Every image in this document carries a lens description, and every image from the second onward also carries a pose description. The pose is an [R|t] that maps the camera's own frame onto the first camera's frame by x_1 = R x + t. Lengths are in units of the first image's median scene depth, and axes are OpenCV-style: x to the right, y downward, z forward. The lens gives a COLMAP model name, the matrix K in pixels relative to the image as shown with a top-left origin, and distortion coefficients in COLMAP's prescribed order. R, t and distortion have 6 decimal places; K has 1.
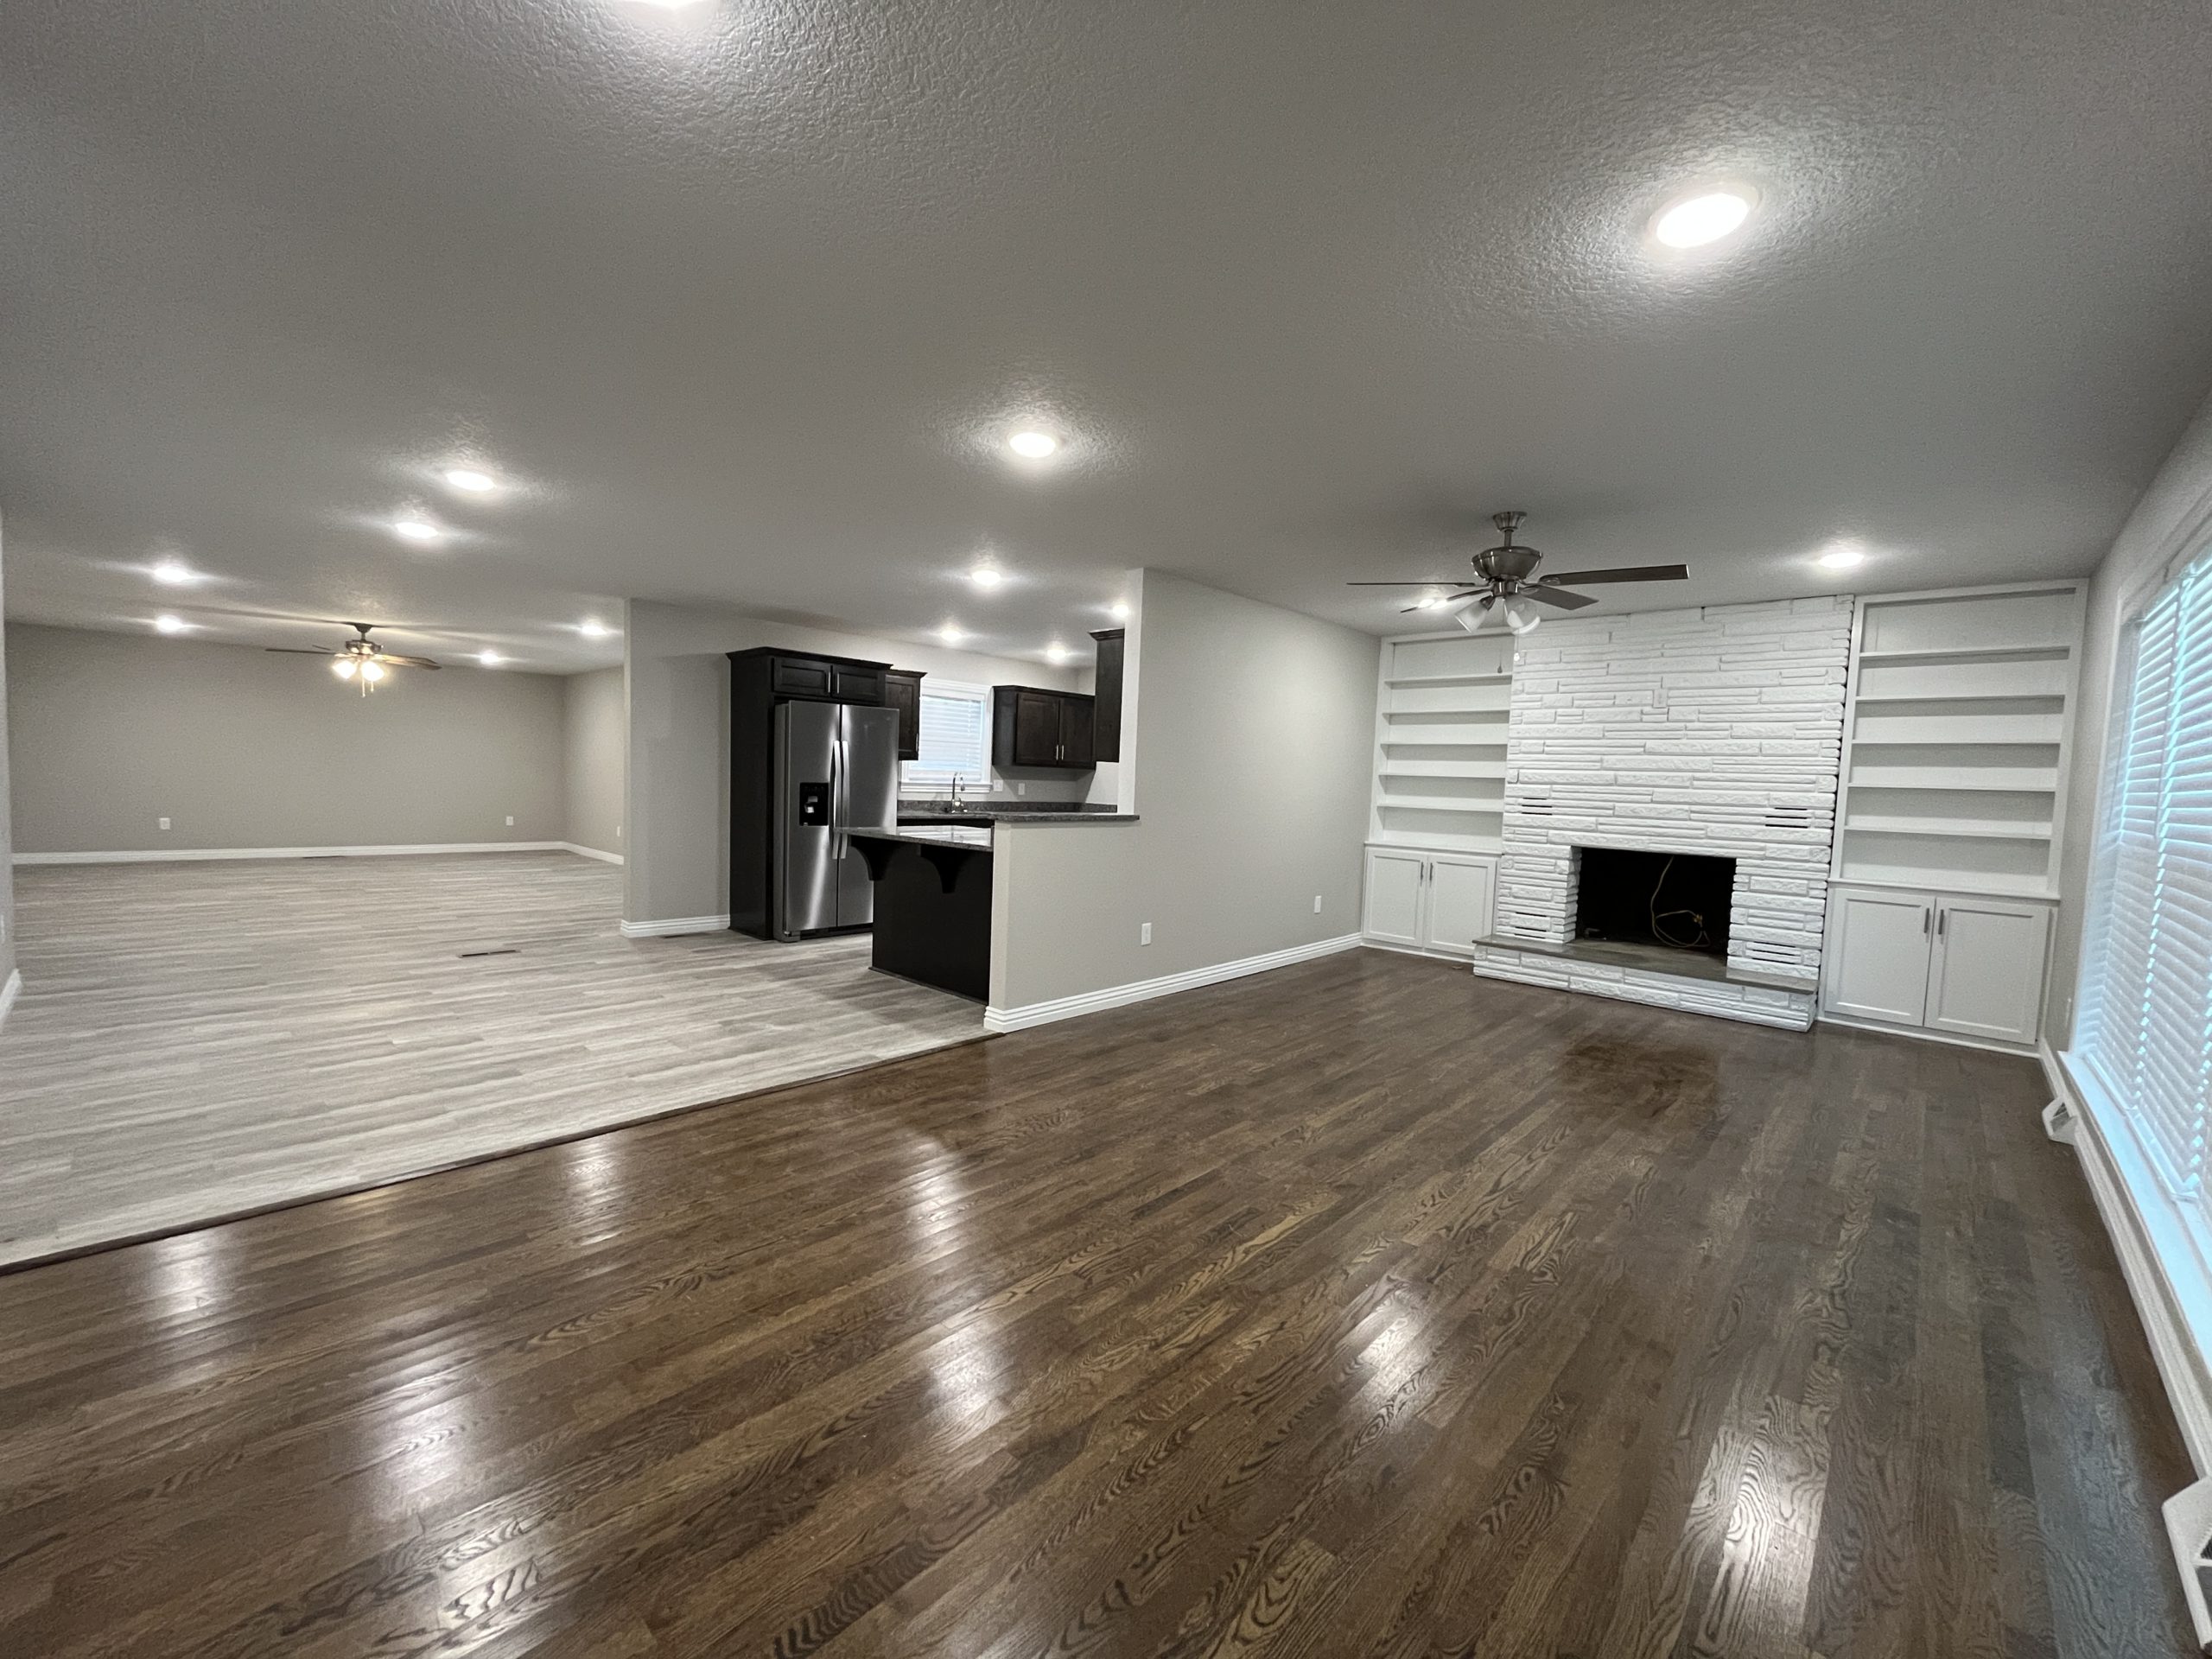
lens RADIAL K [[893.5, 0, 1106.8], [0, 893.5, 832.2], [0, 0, 1]] dist [-0.003041, -0.000033]
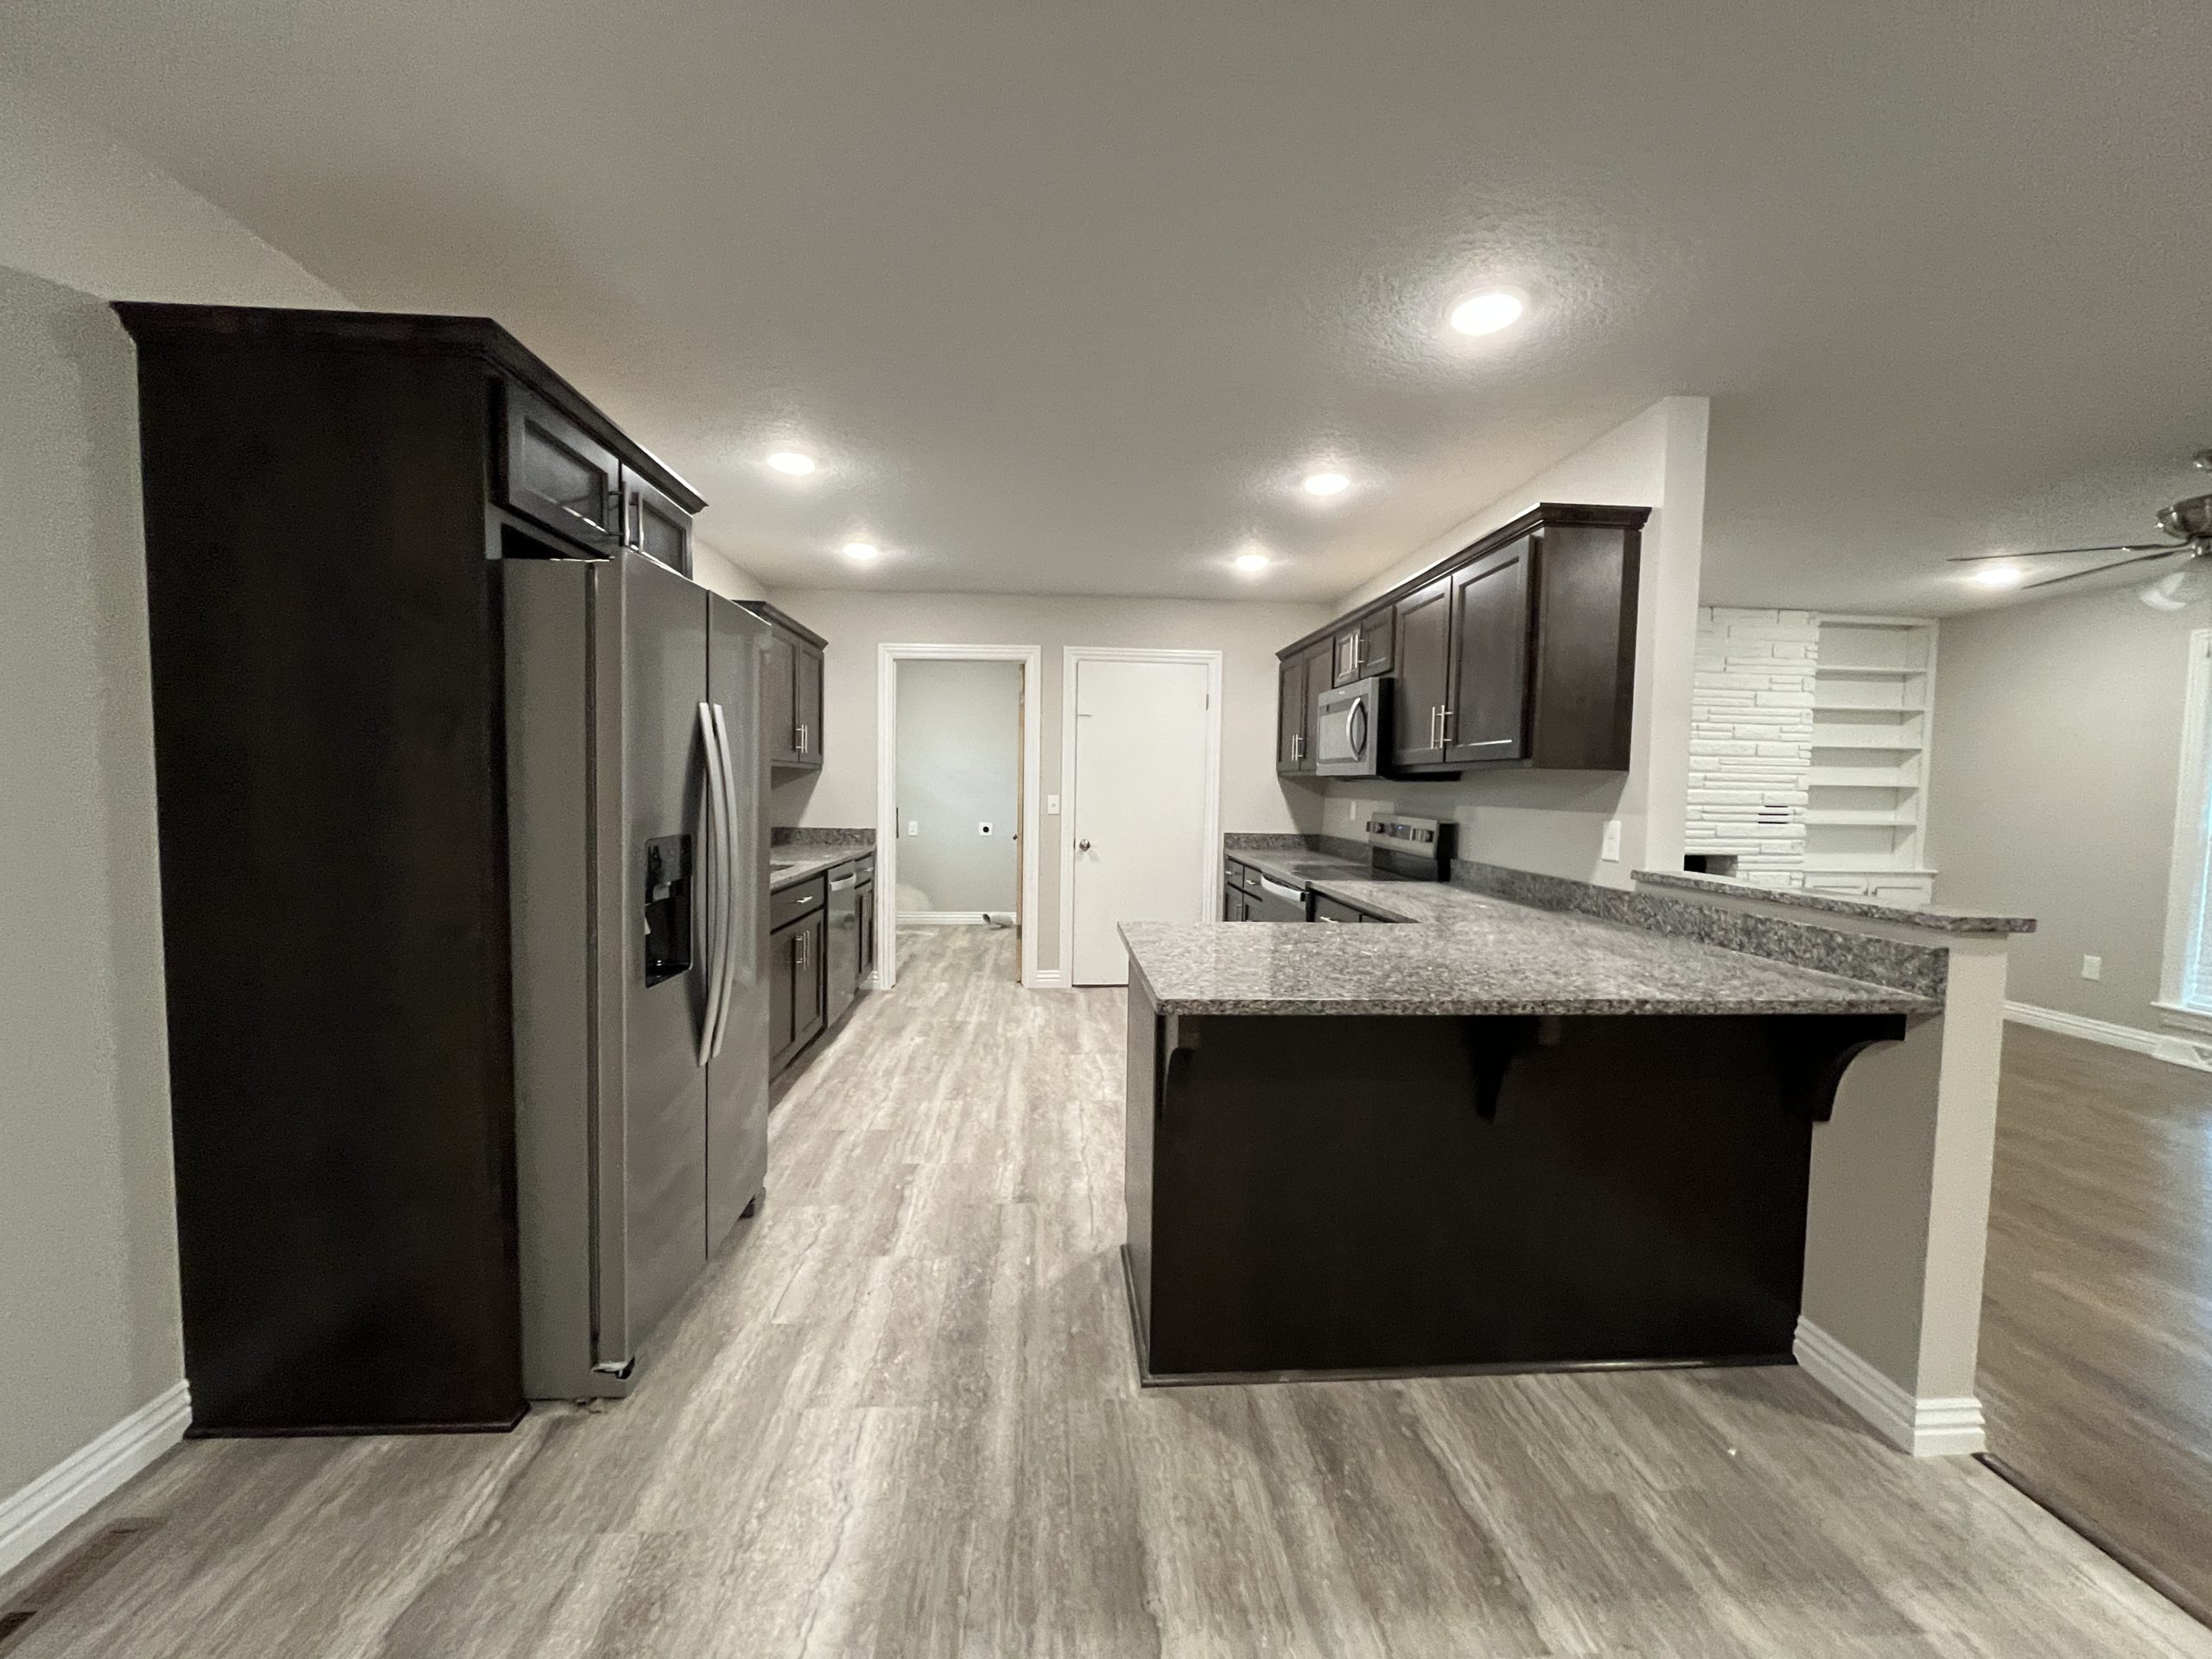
lens RADIAL K [[893.5, 0, 1106.8], [0, 893.5, 832.2], [0, 0, 1]] dist [-0.003041, -0.000033]
pose [[0.679516, -0.062600, 0.730985, -0.660672], [0.049407, 0.997996, 0.039538, -0.090989], [-0.731995, 0.009249, 0.681247, 1.008517]]
